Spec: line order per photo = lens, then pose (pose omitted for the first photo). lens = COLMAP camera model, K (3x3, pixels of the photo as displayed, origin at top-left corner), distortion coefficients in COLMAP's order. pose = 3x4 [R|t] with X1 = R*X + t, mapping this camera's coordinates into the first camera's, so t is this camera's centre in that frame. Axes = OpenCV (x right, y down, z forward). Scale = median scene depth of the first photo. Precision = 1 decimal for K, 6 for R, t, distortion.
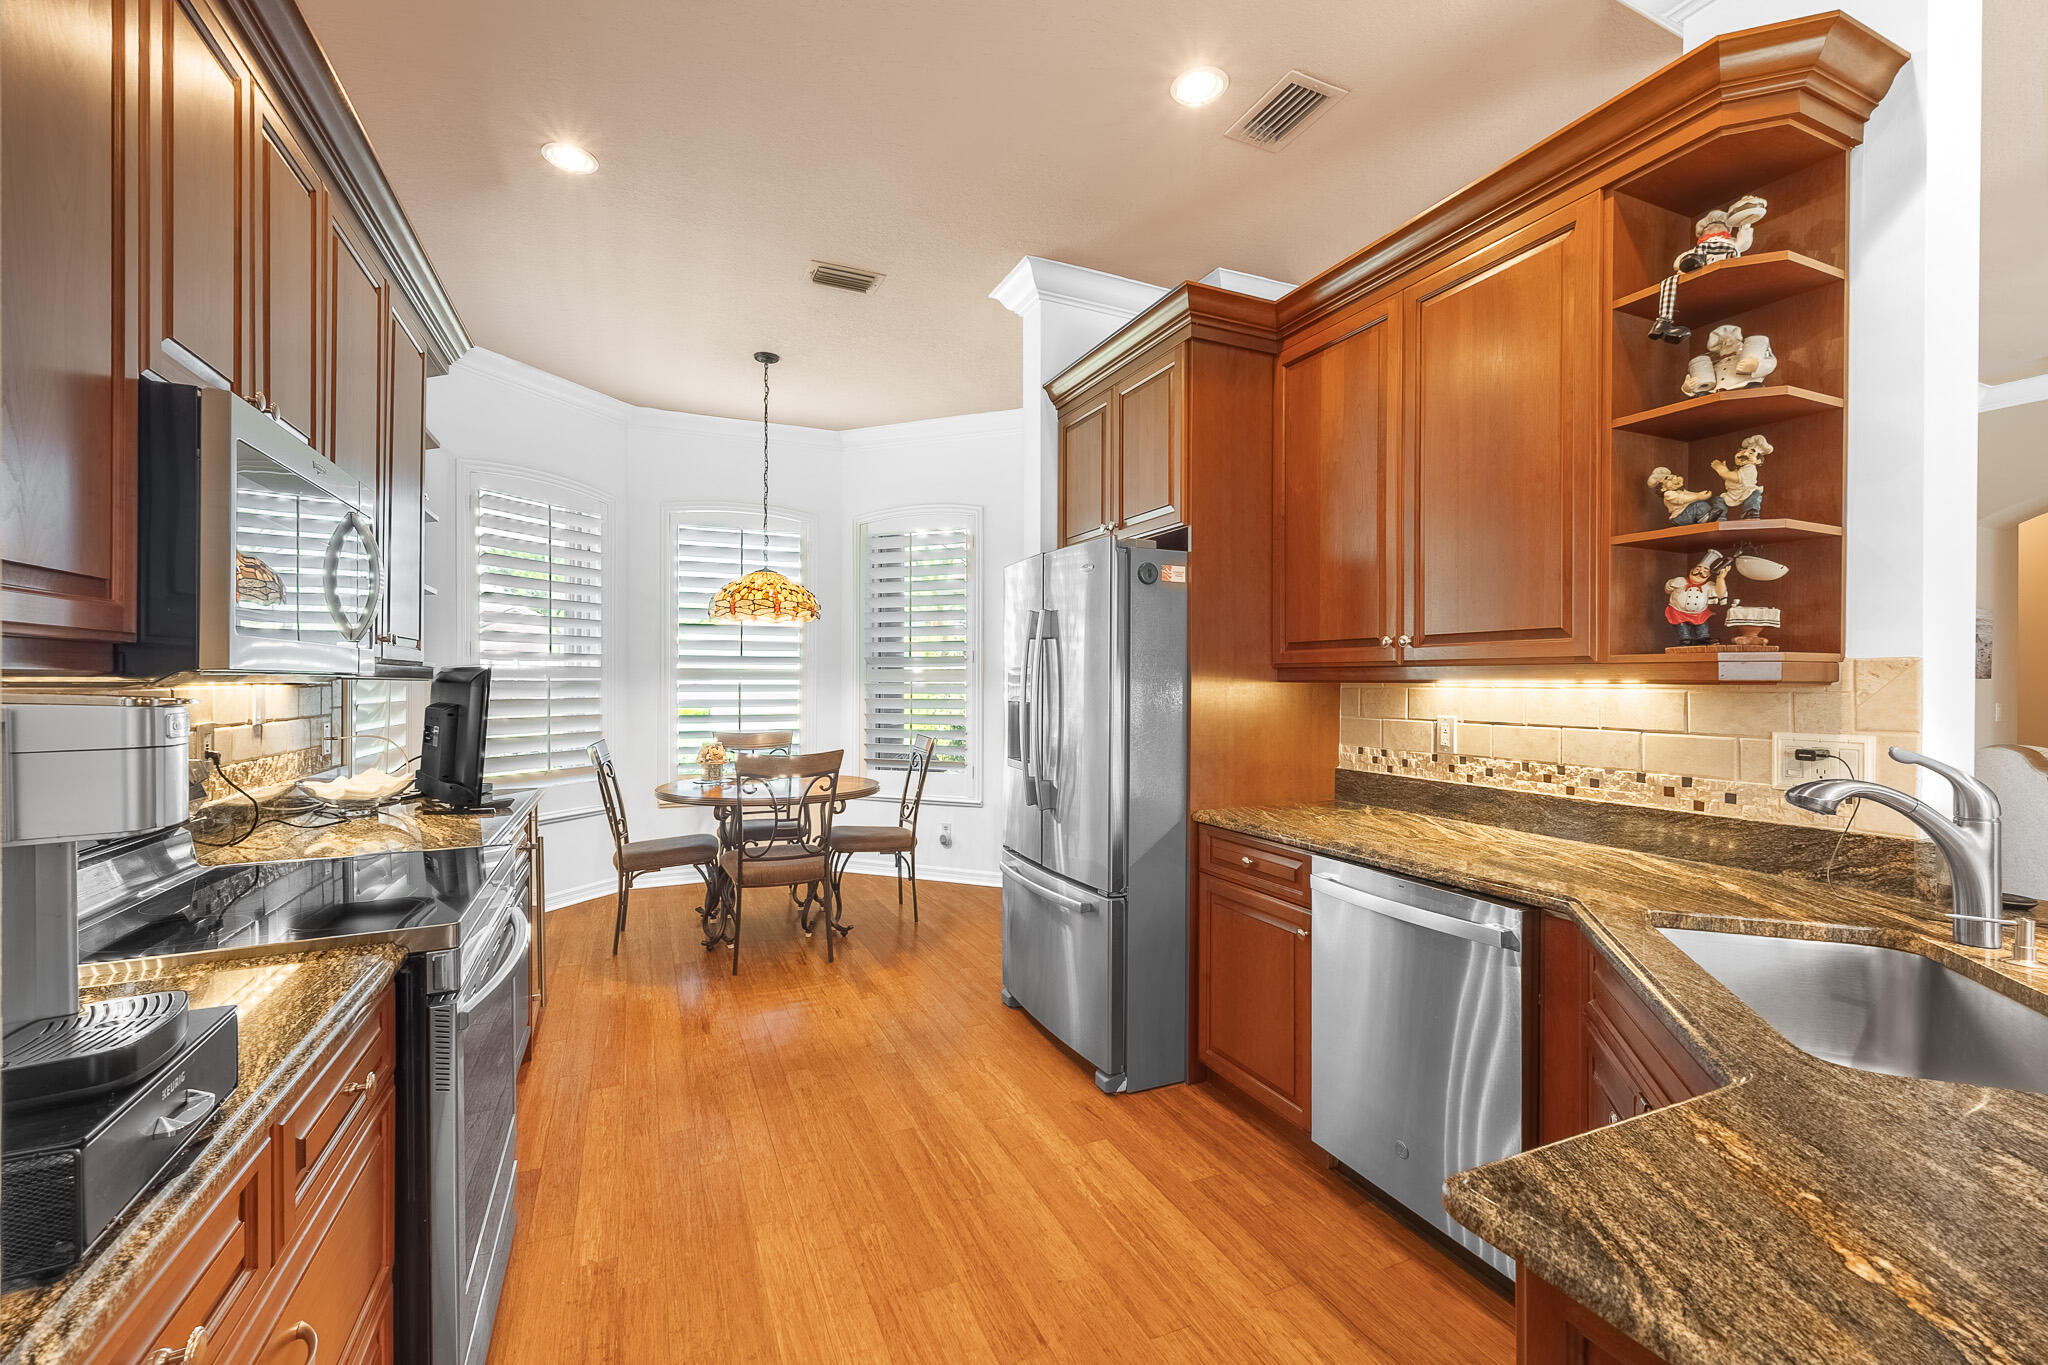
lens RADIAL K [[854.8, 0, 1048.0], [0, 854.8, 679.7], [0, 0, 1]] dist [0.002709, 0.000362]
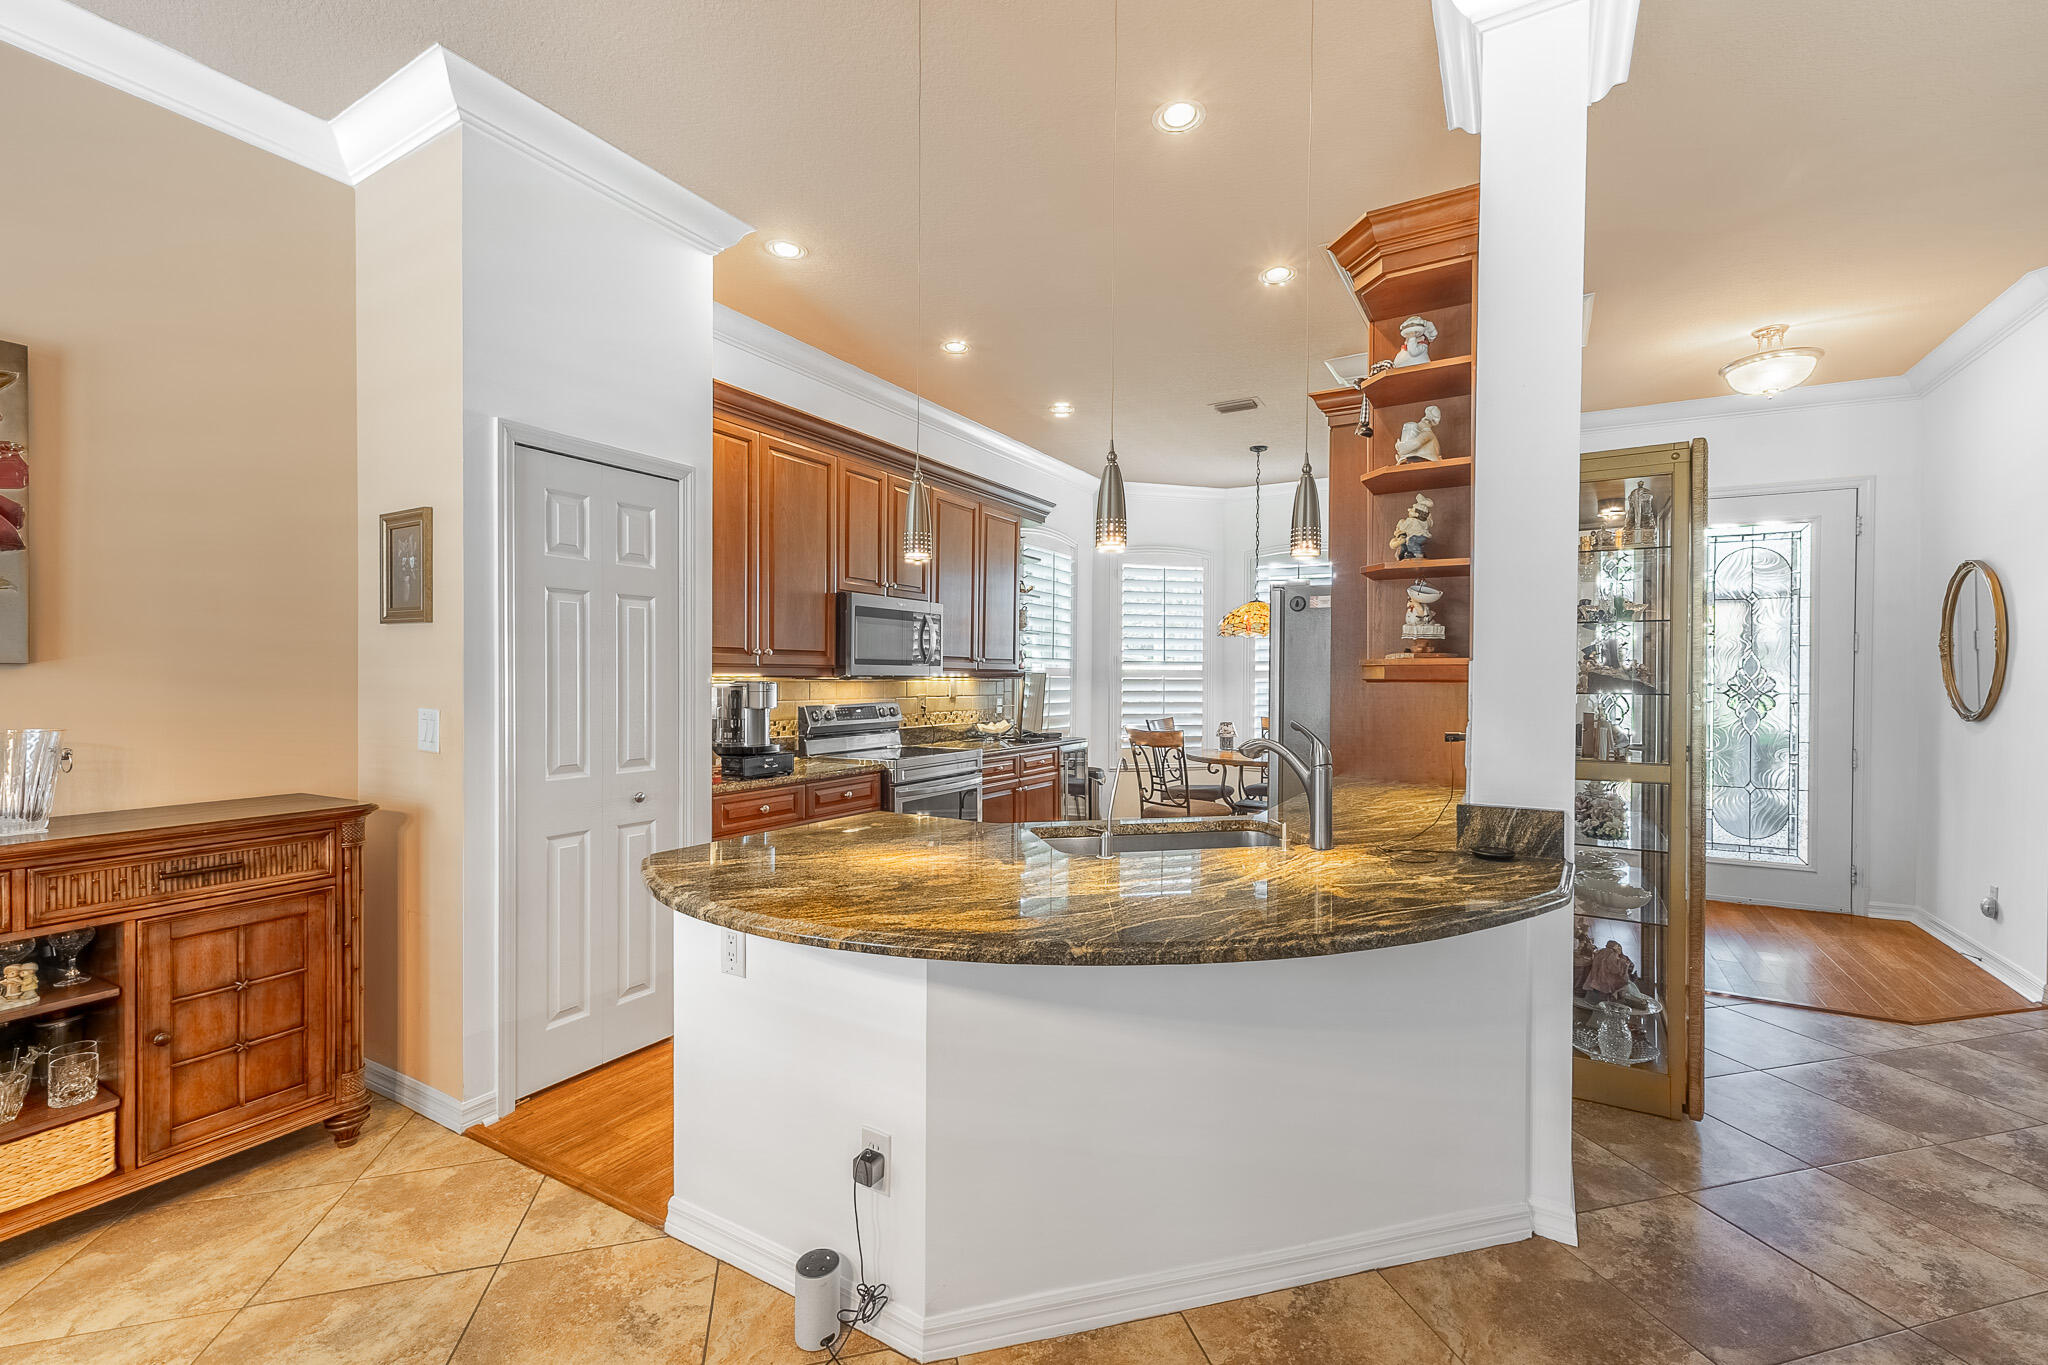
lens RADIAL K [[854.8, 0, 1048.0], [0, 854.8, 679.7], [0, 0, 1]] dist [0.002709, 0.000362]
pose [[0.571531, 0.003677, -0.820572, 1.441376], [-0.002137, 0.999993, 0.002992, -0.003915], [0.820578, 0.000043, 0.571535, -0.191004]]
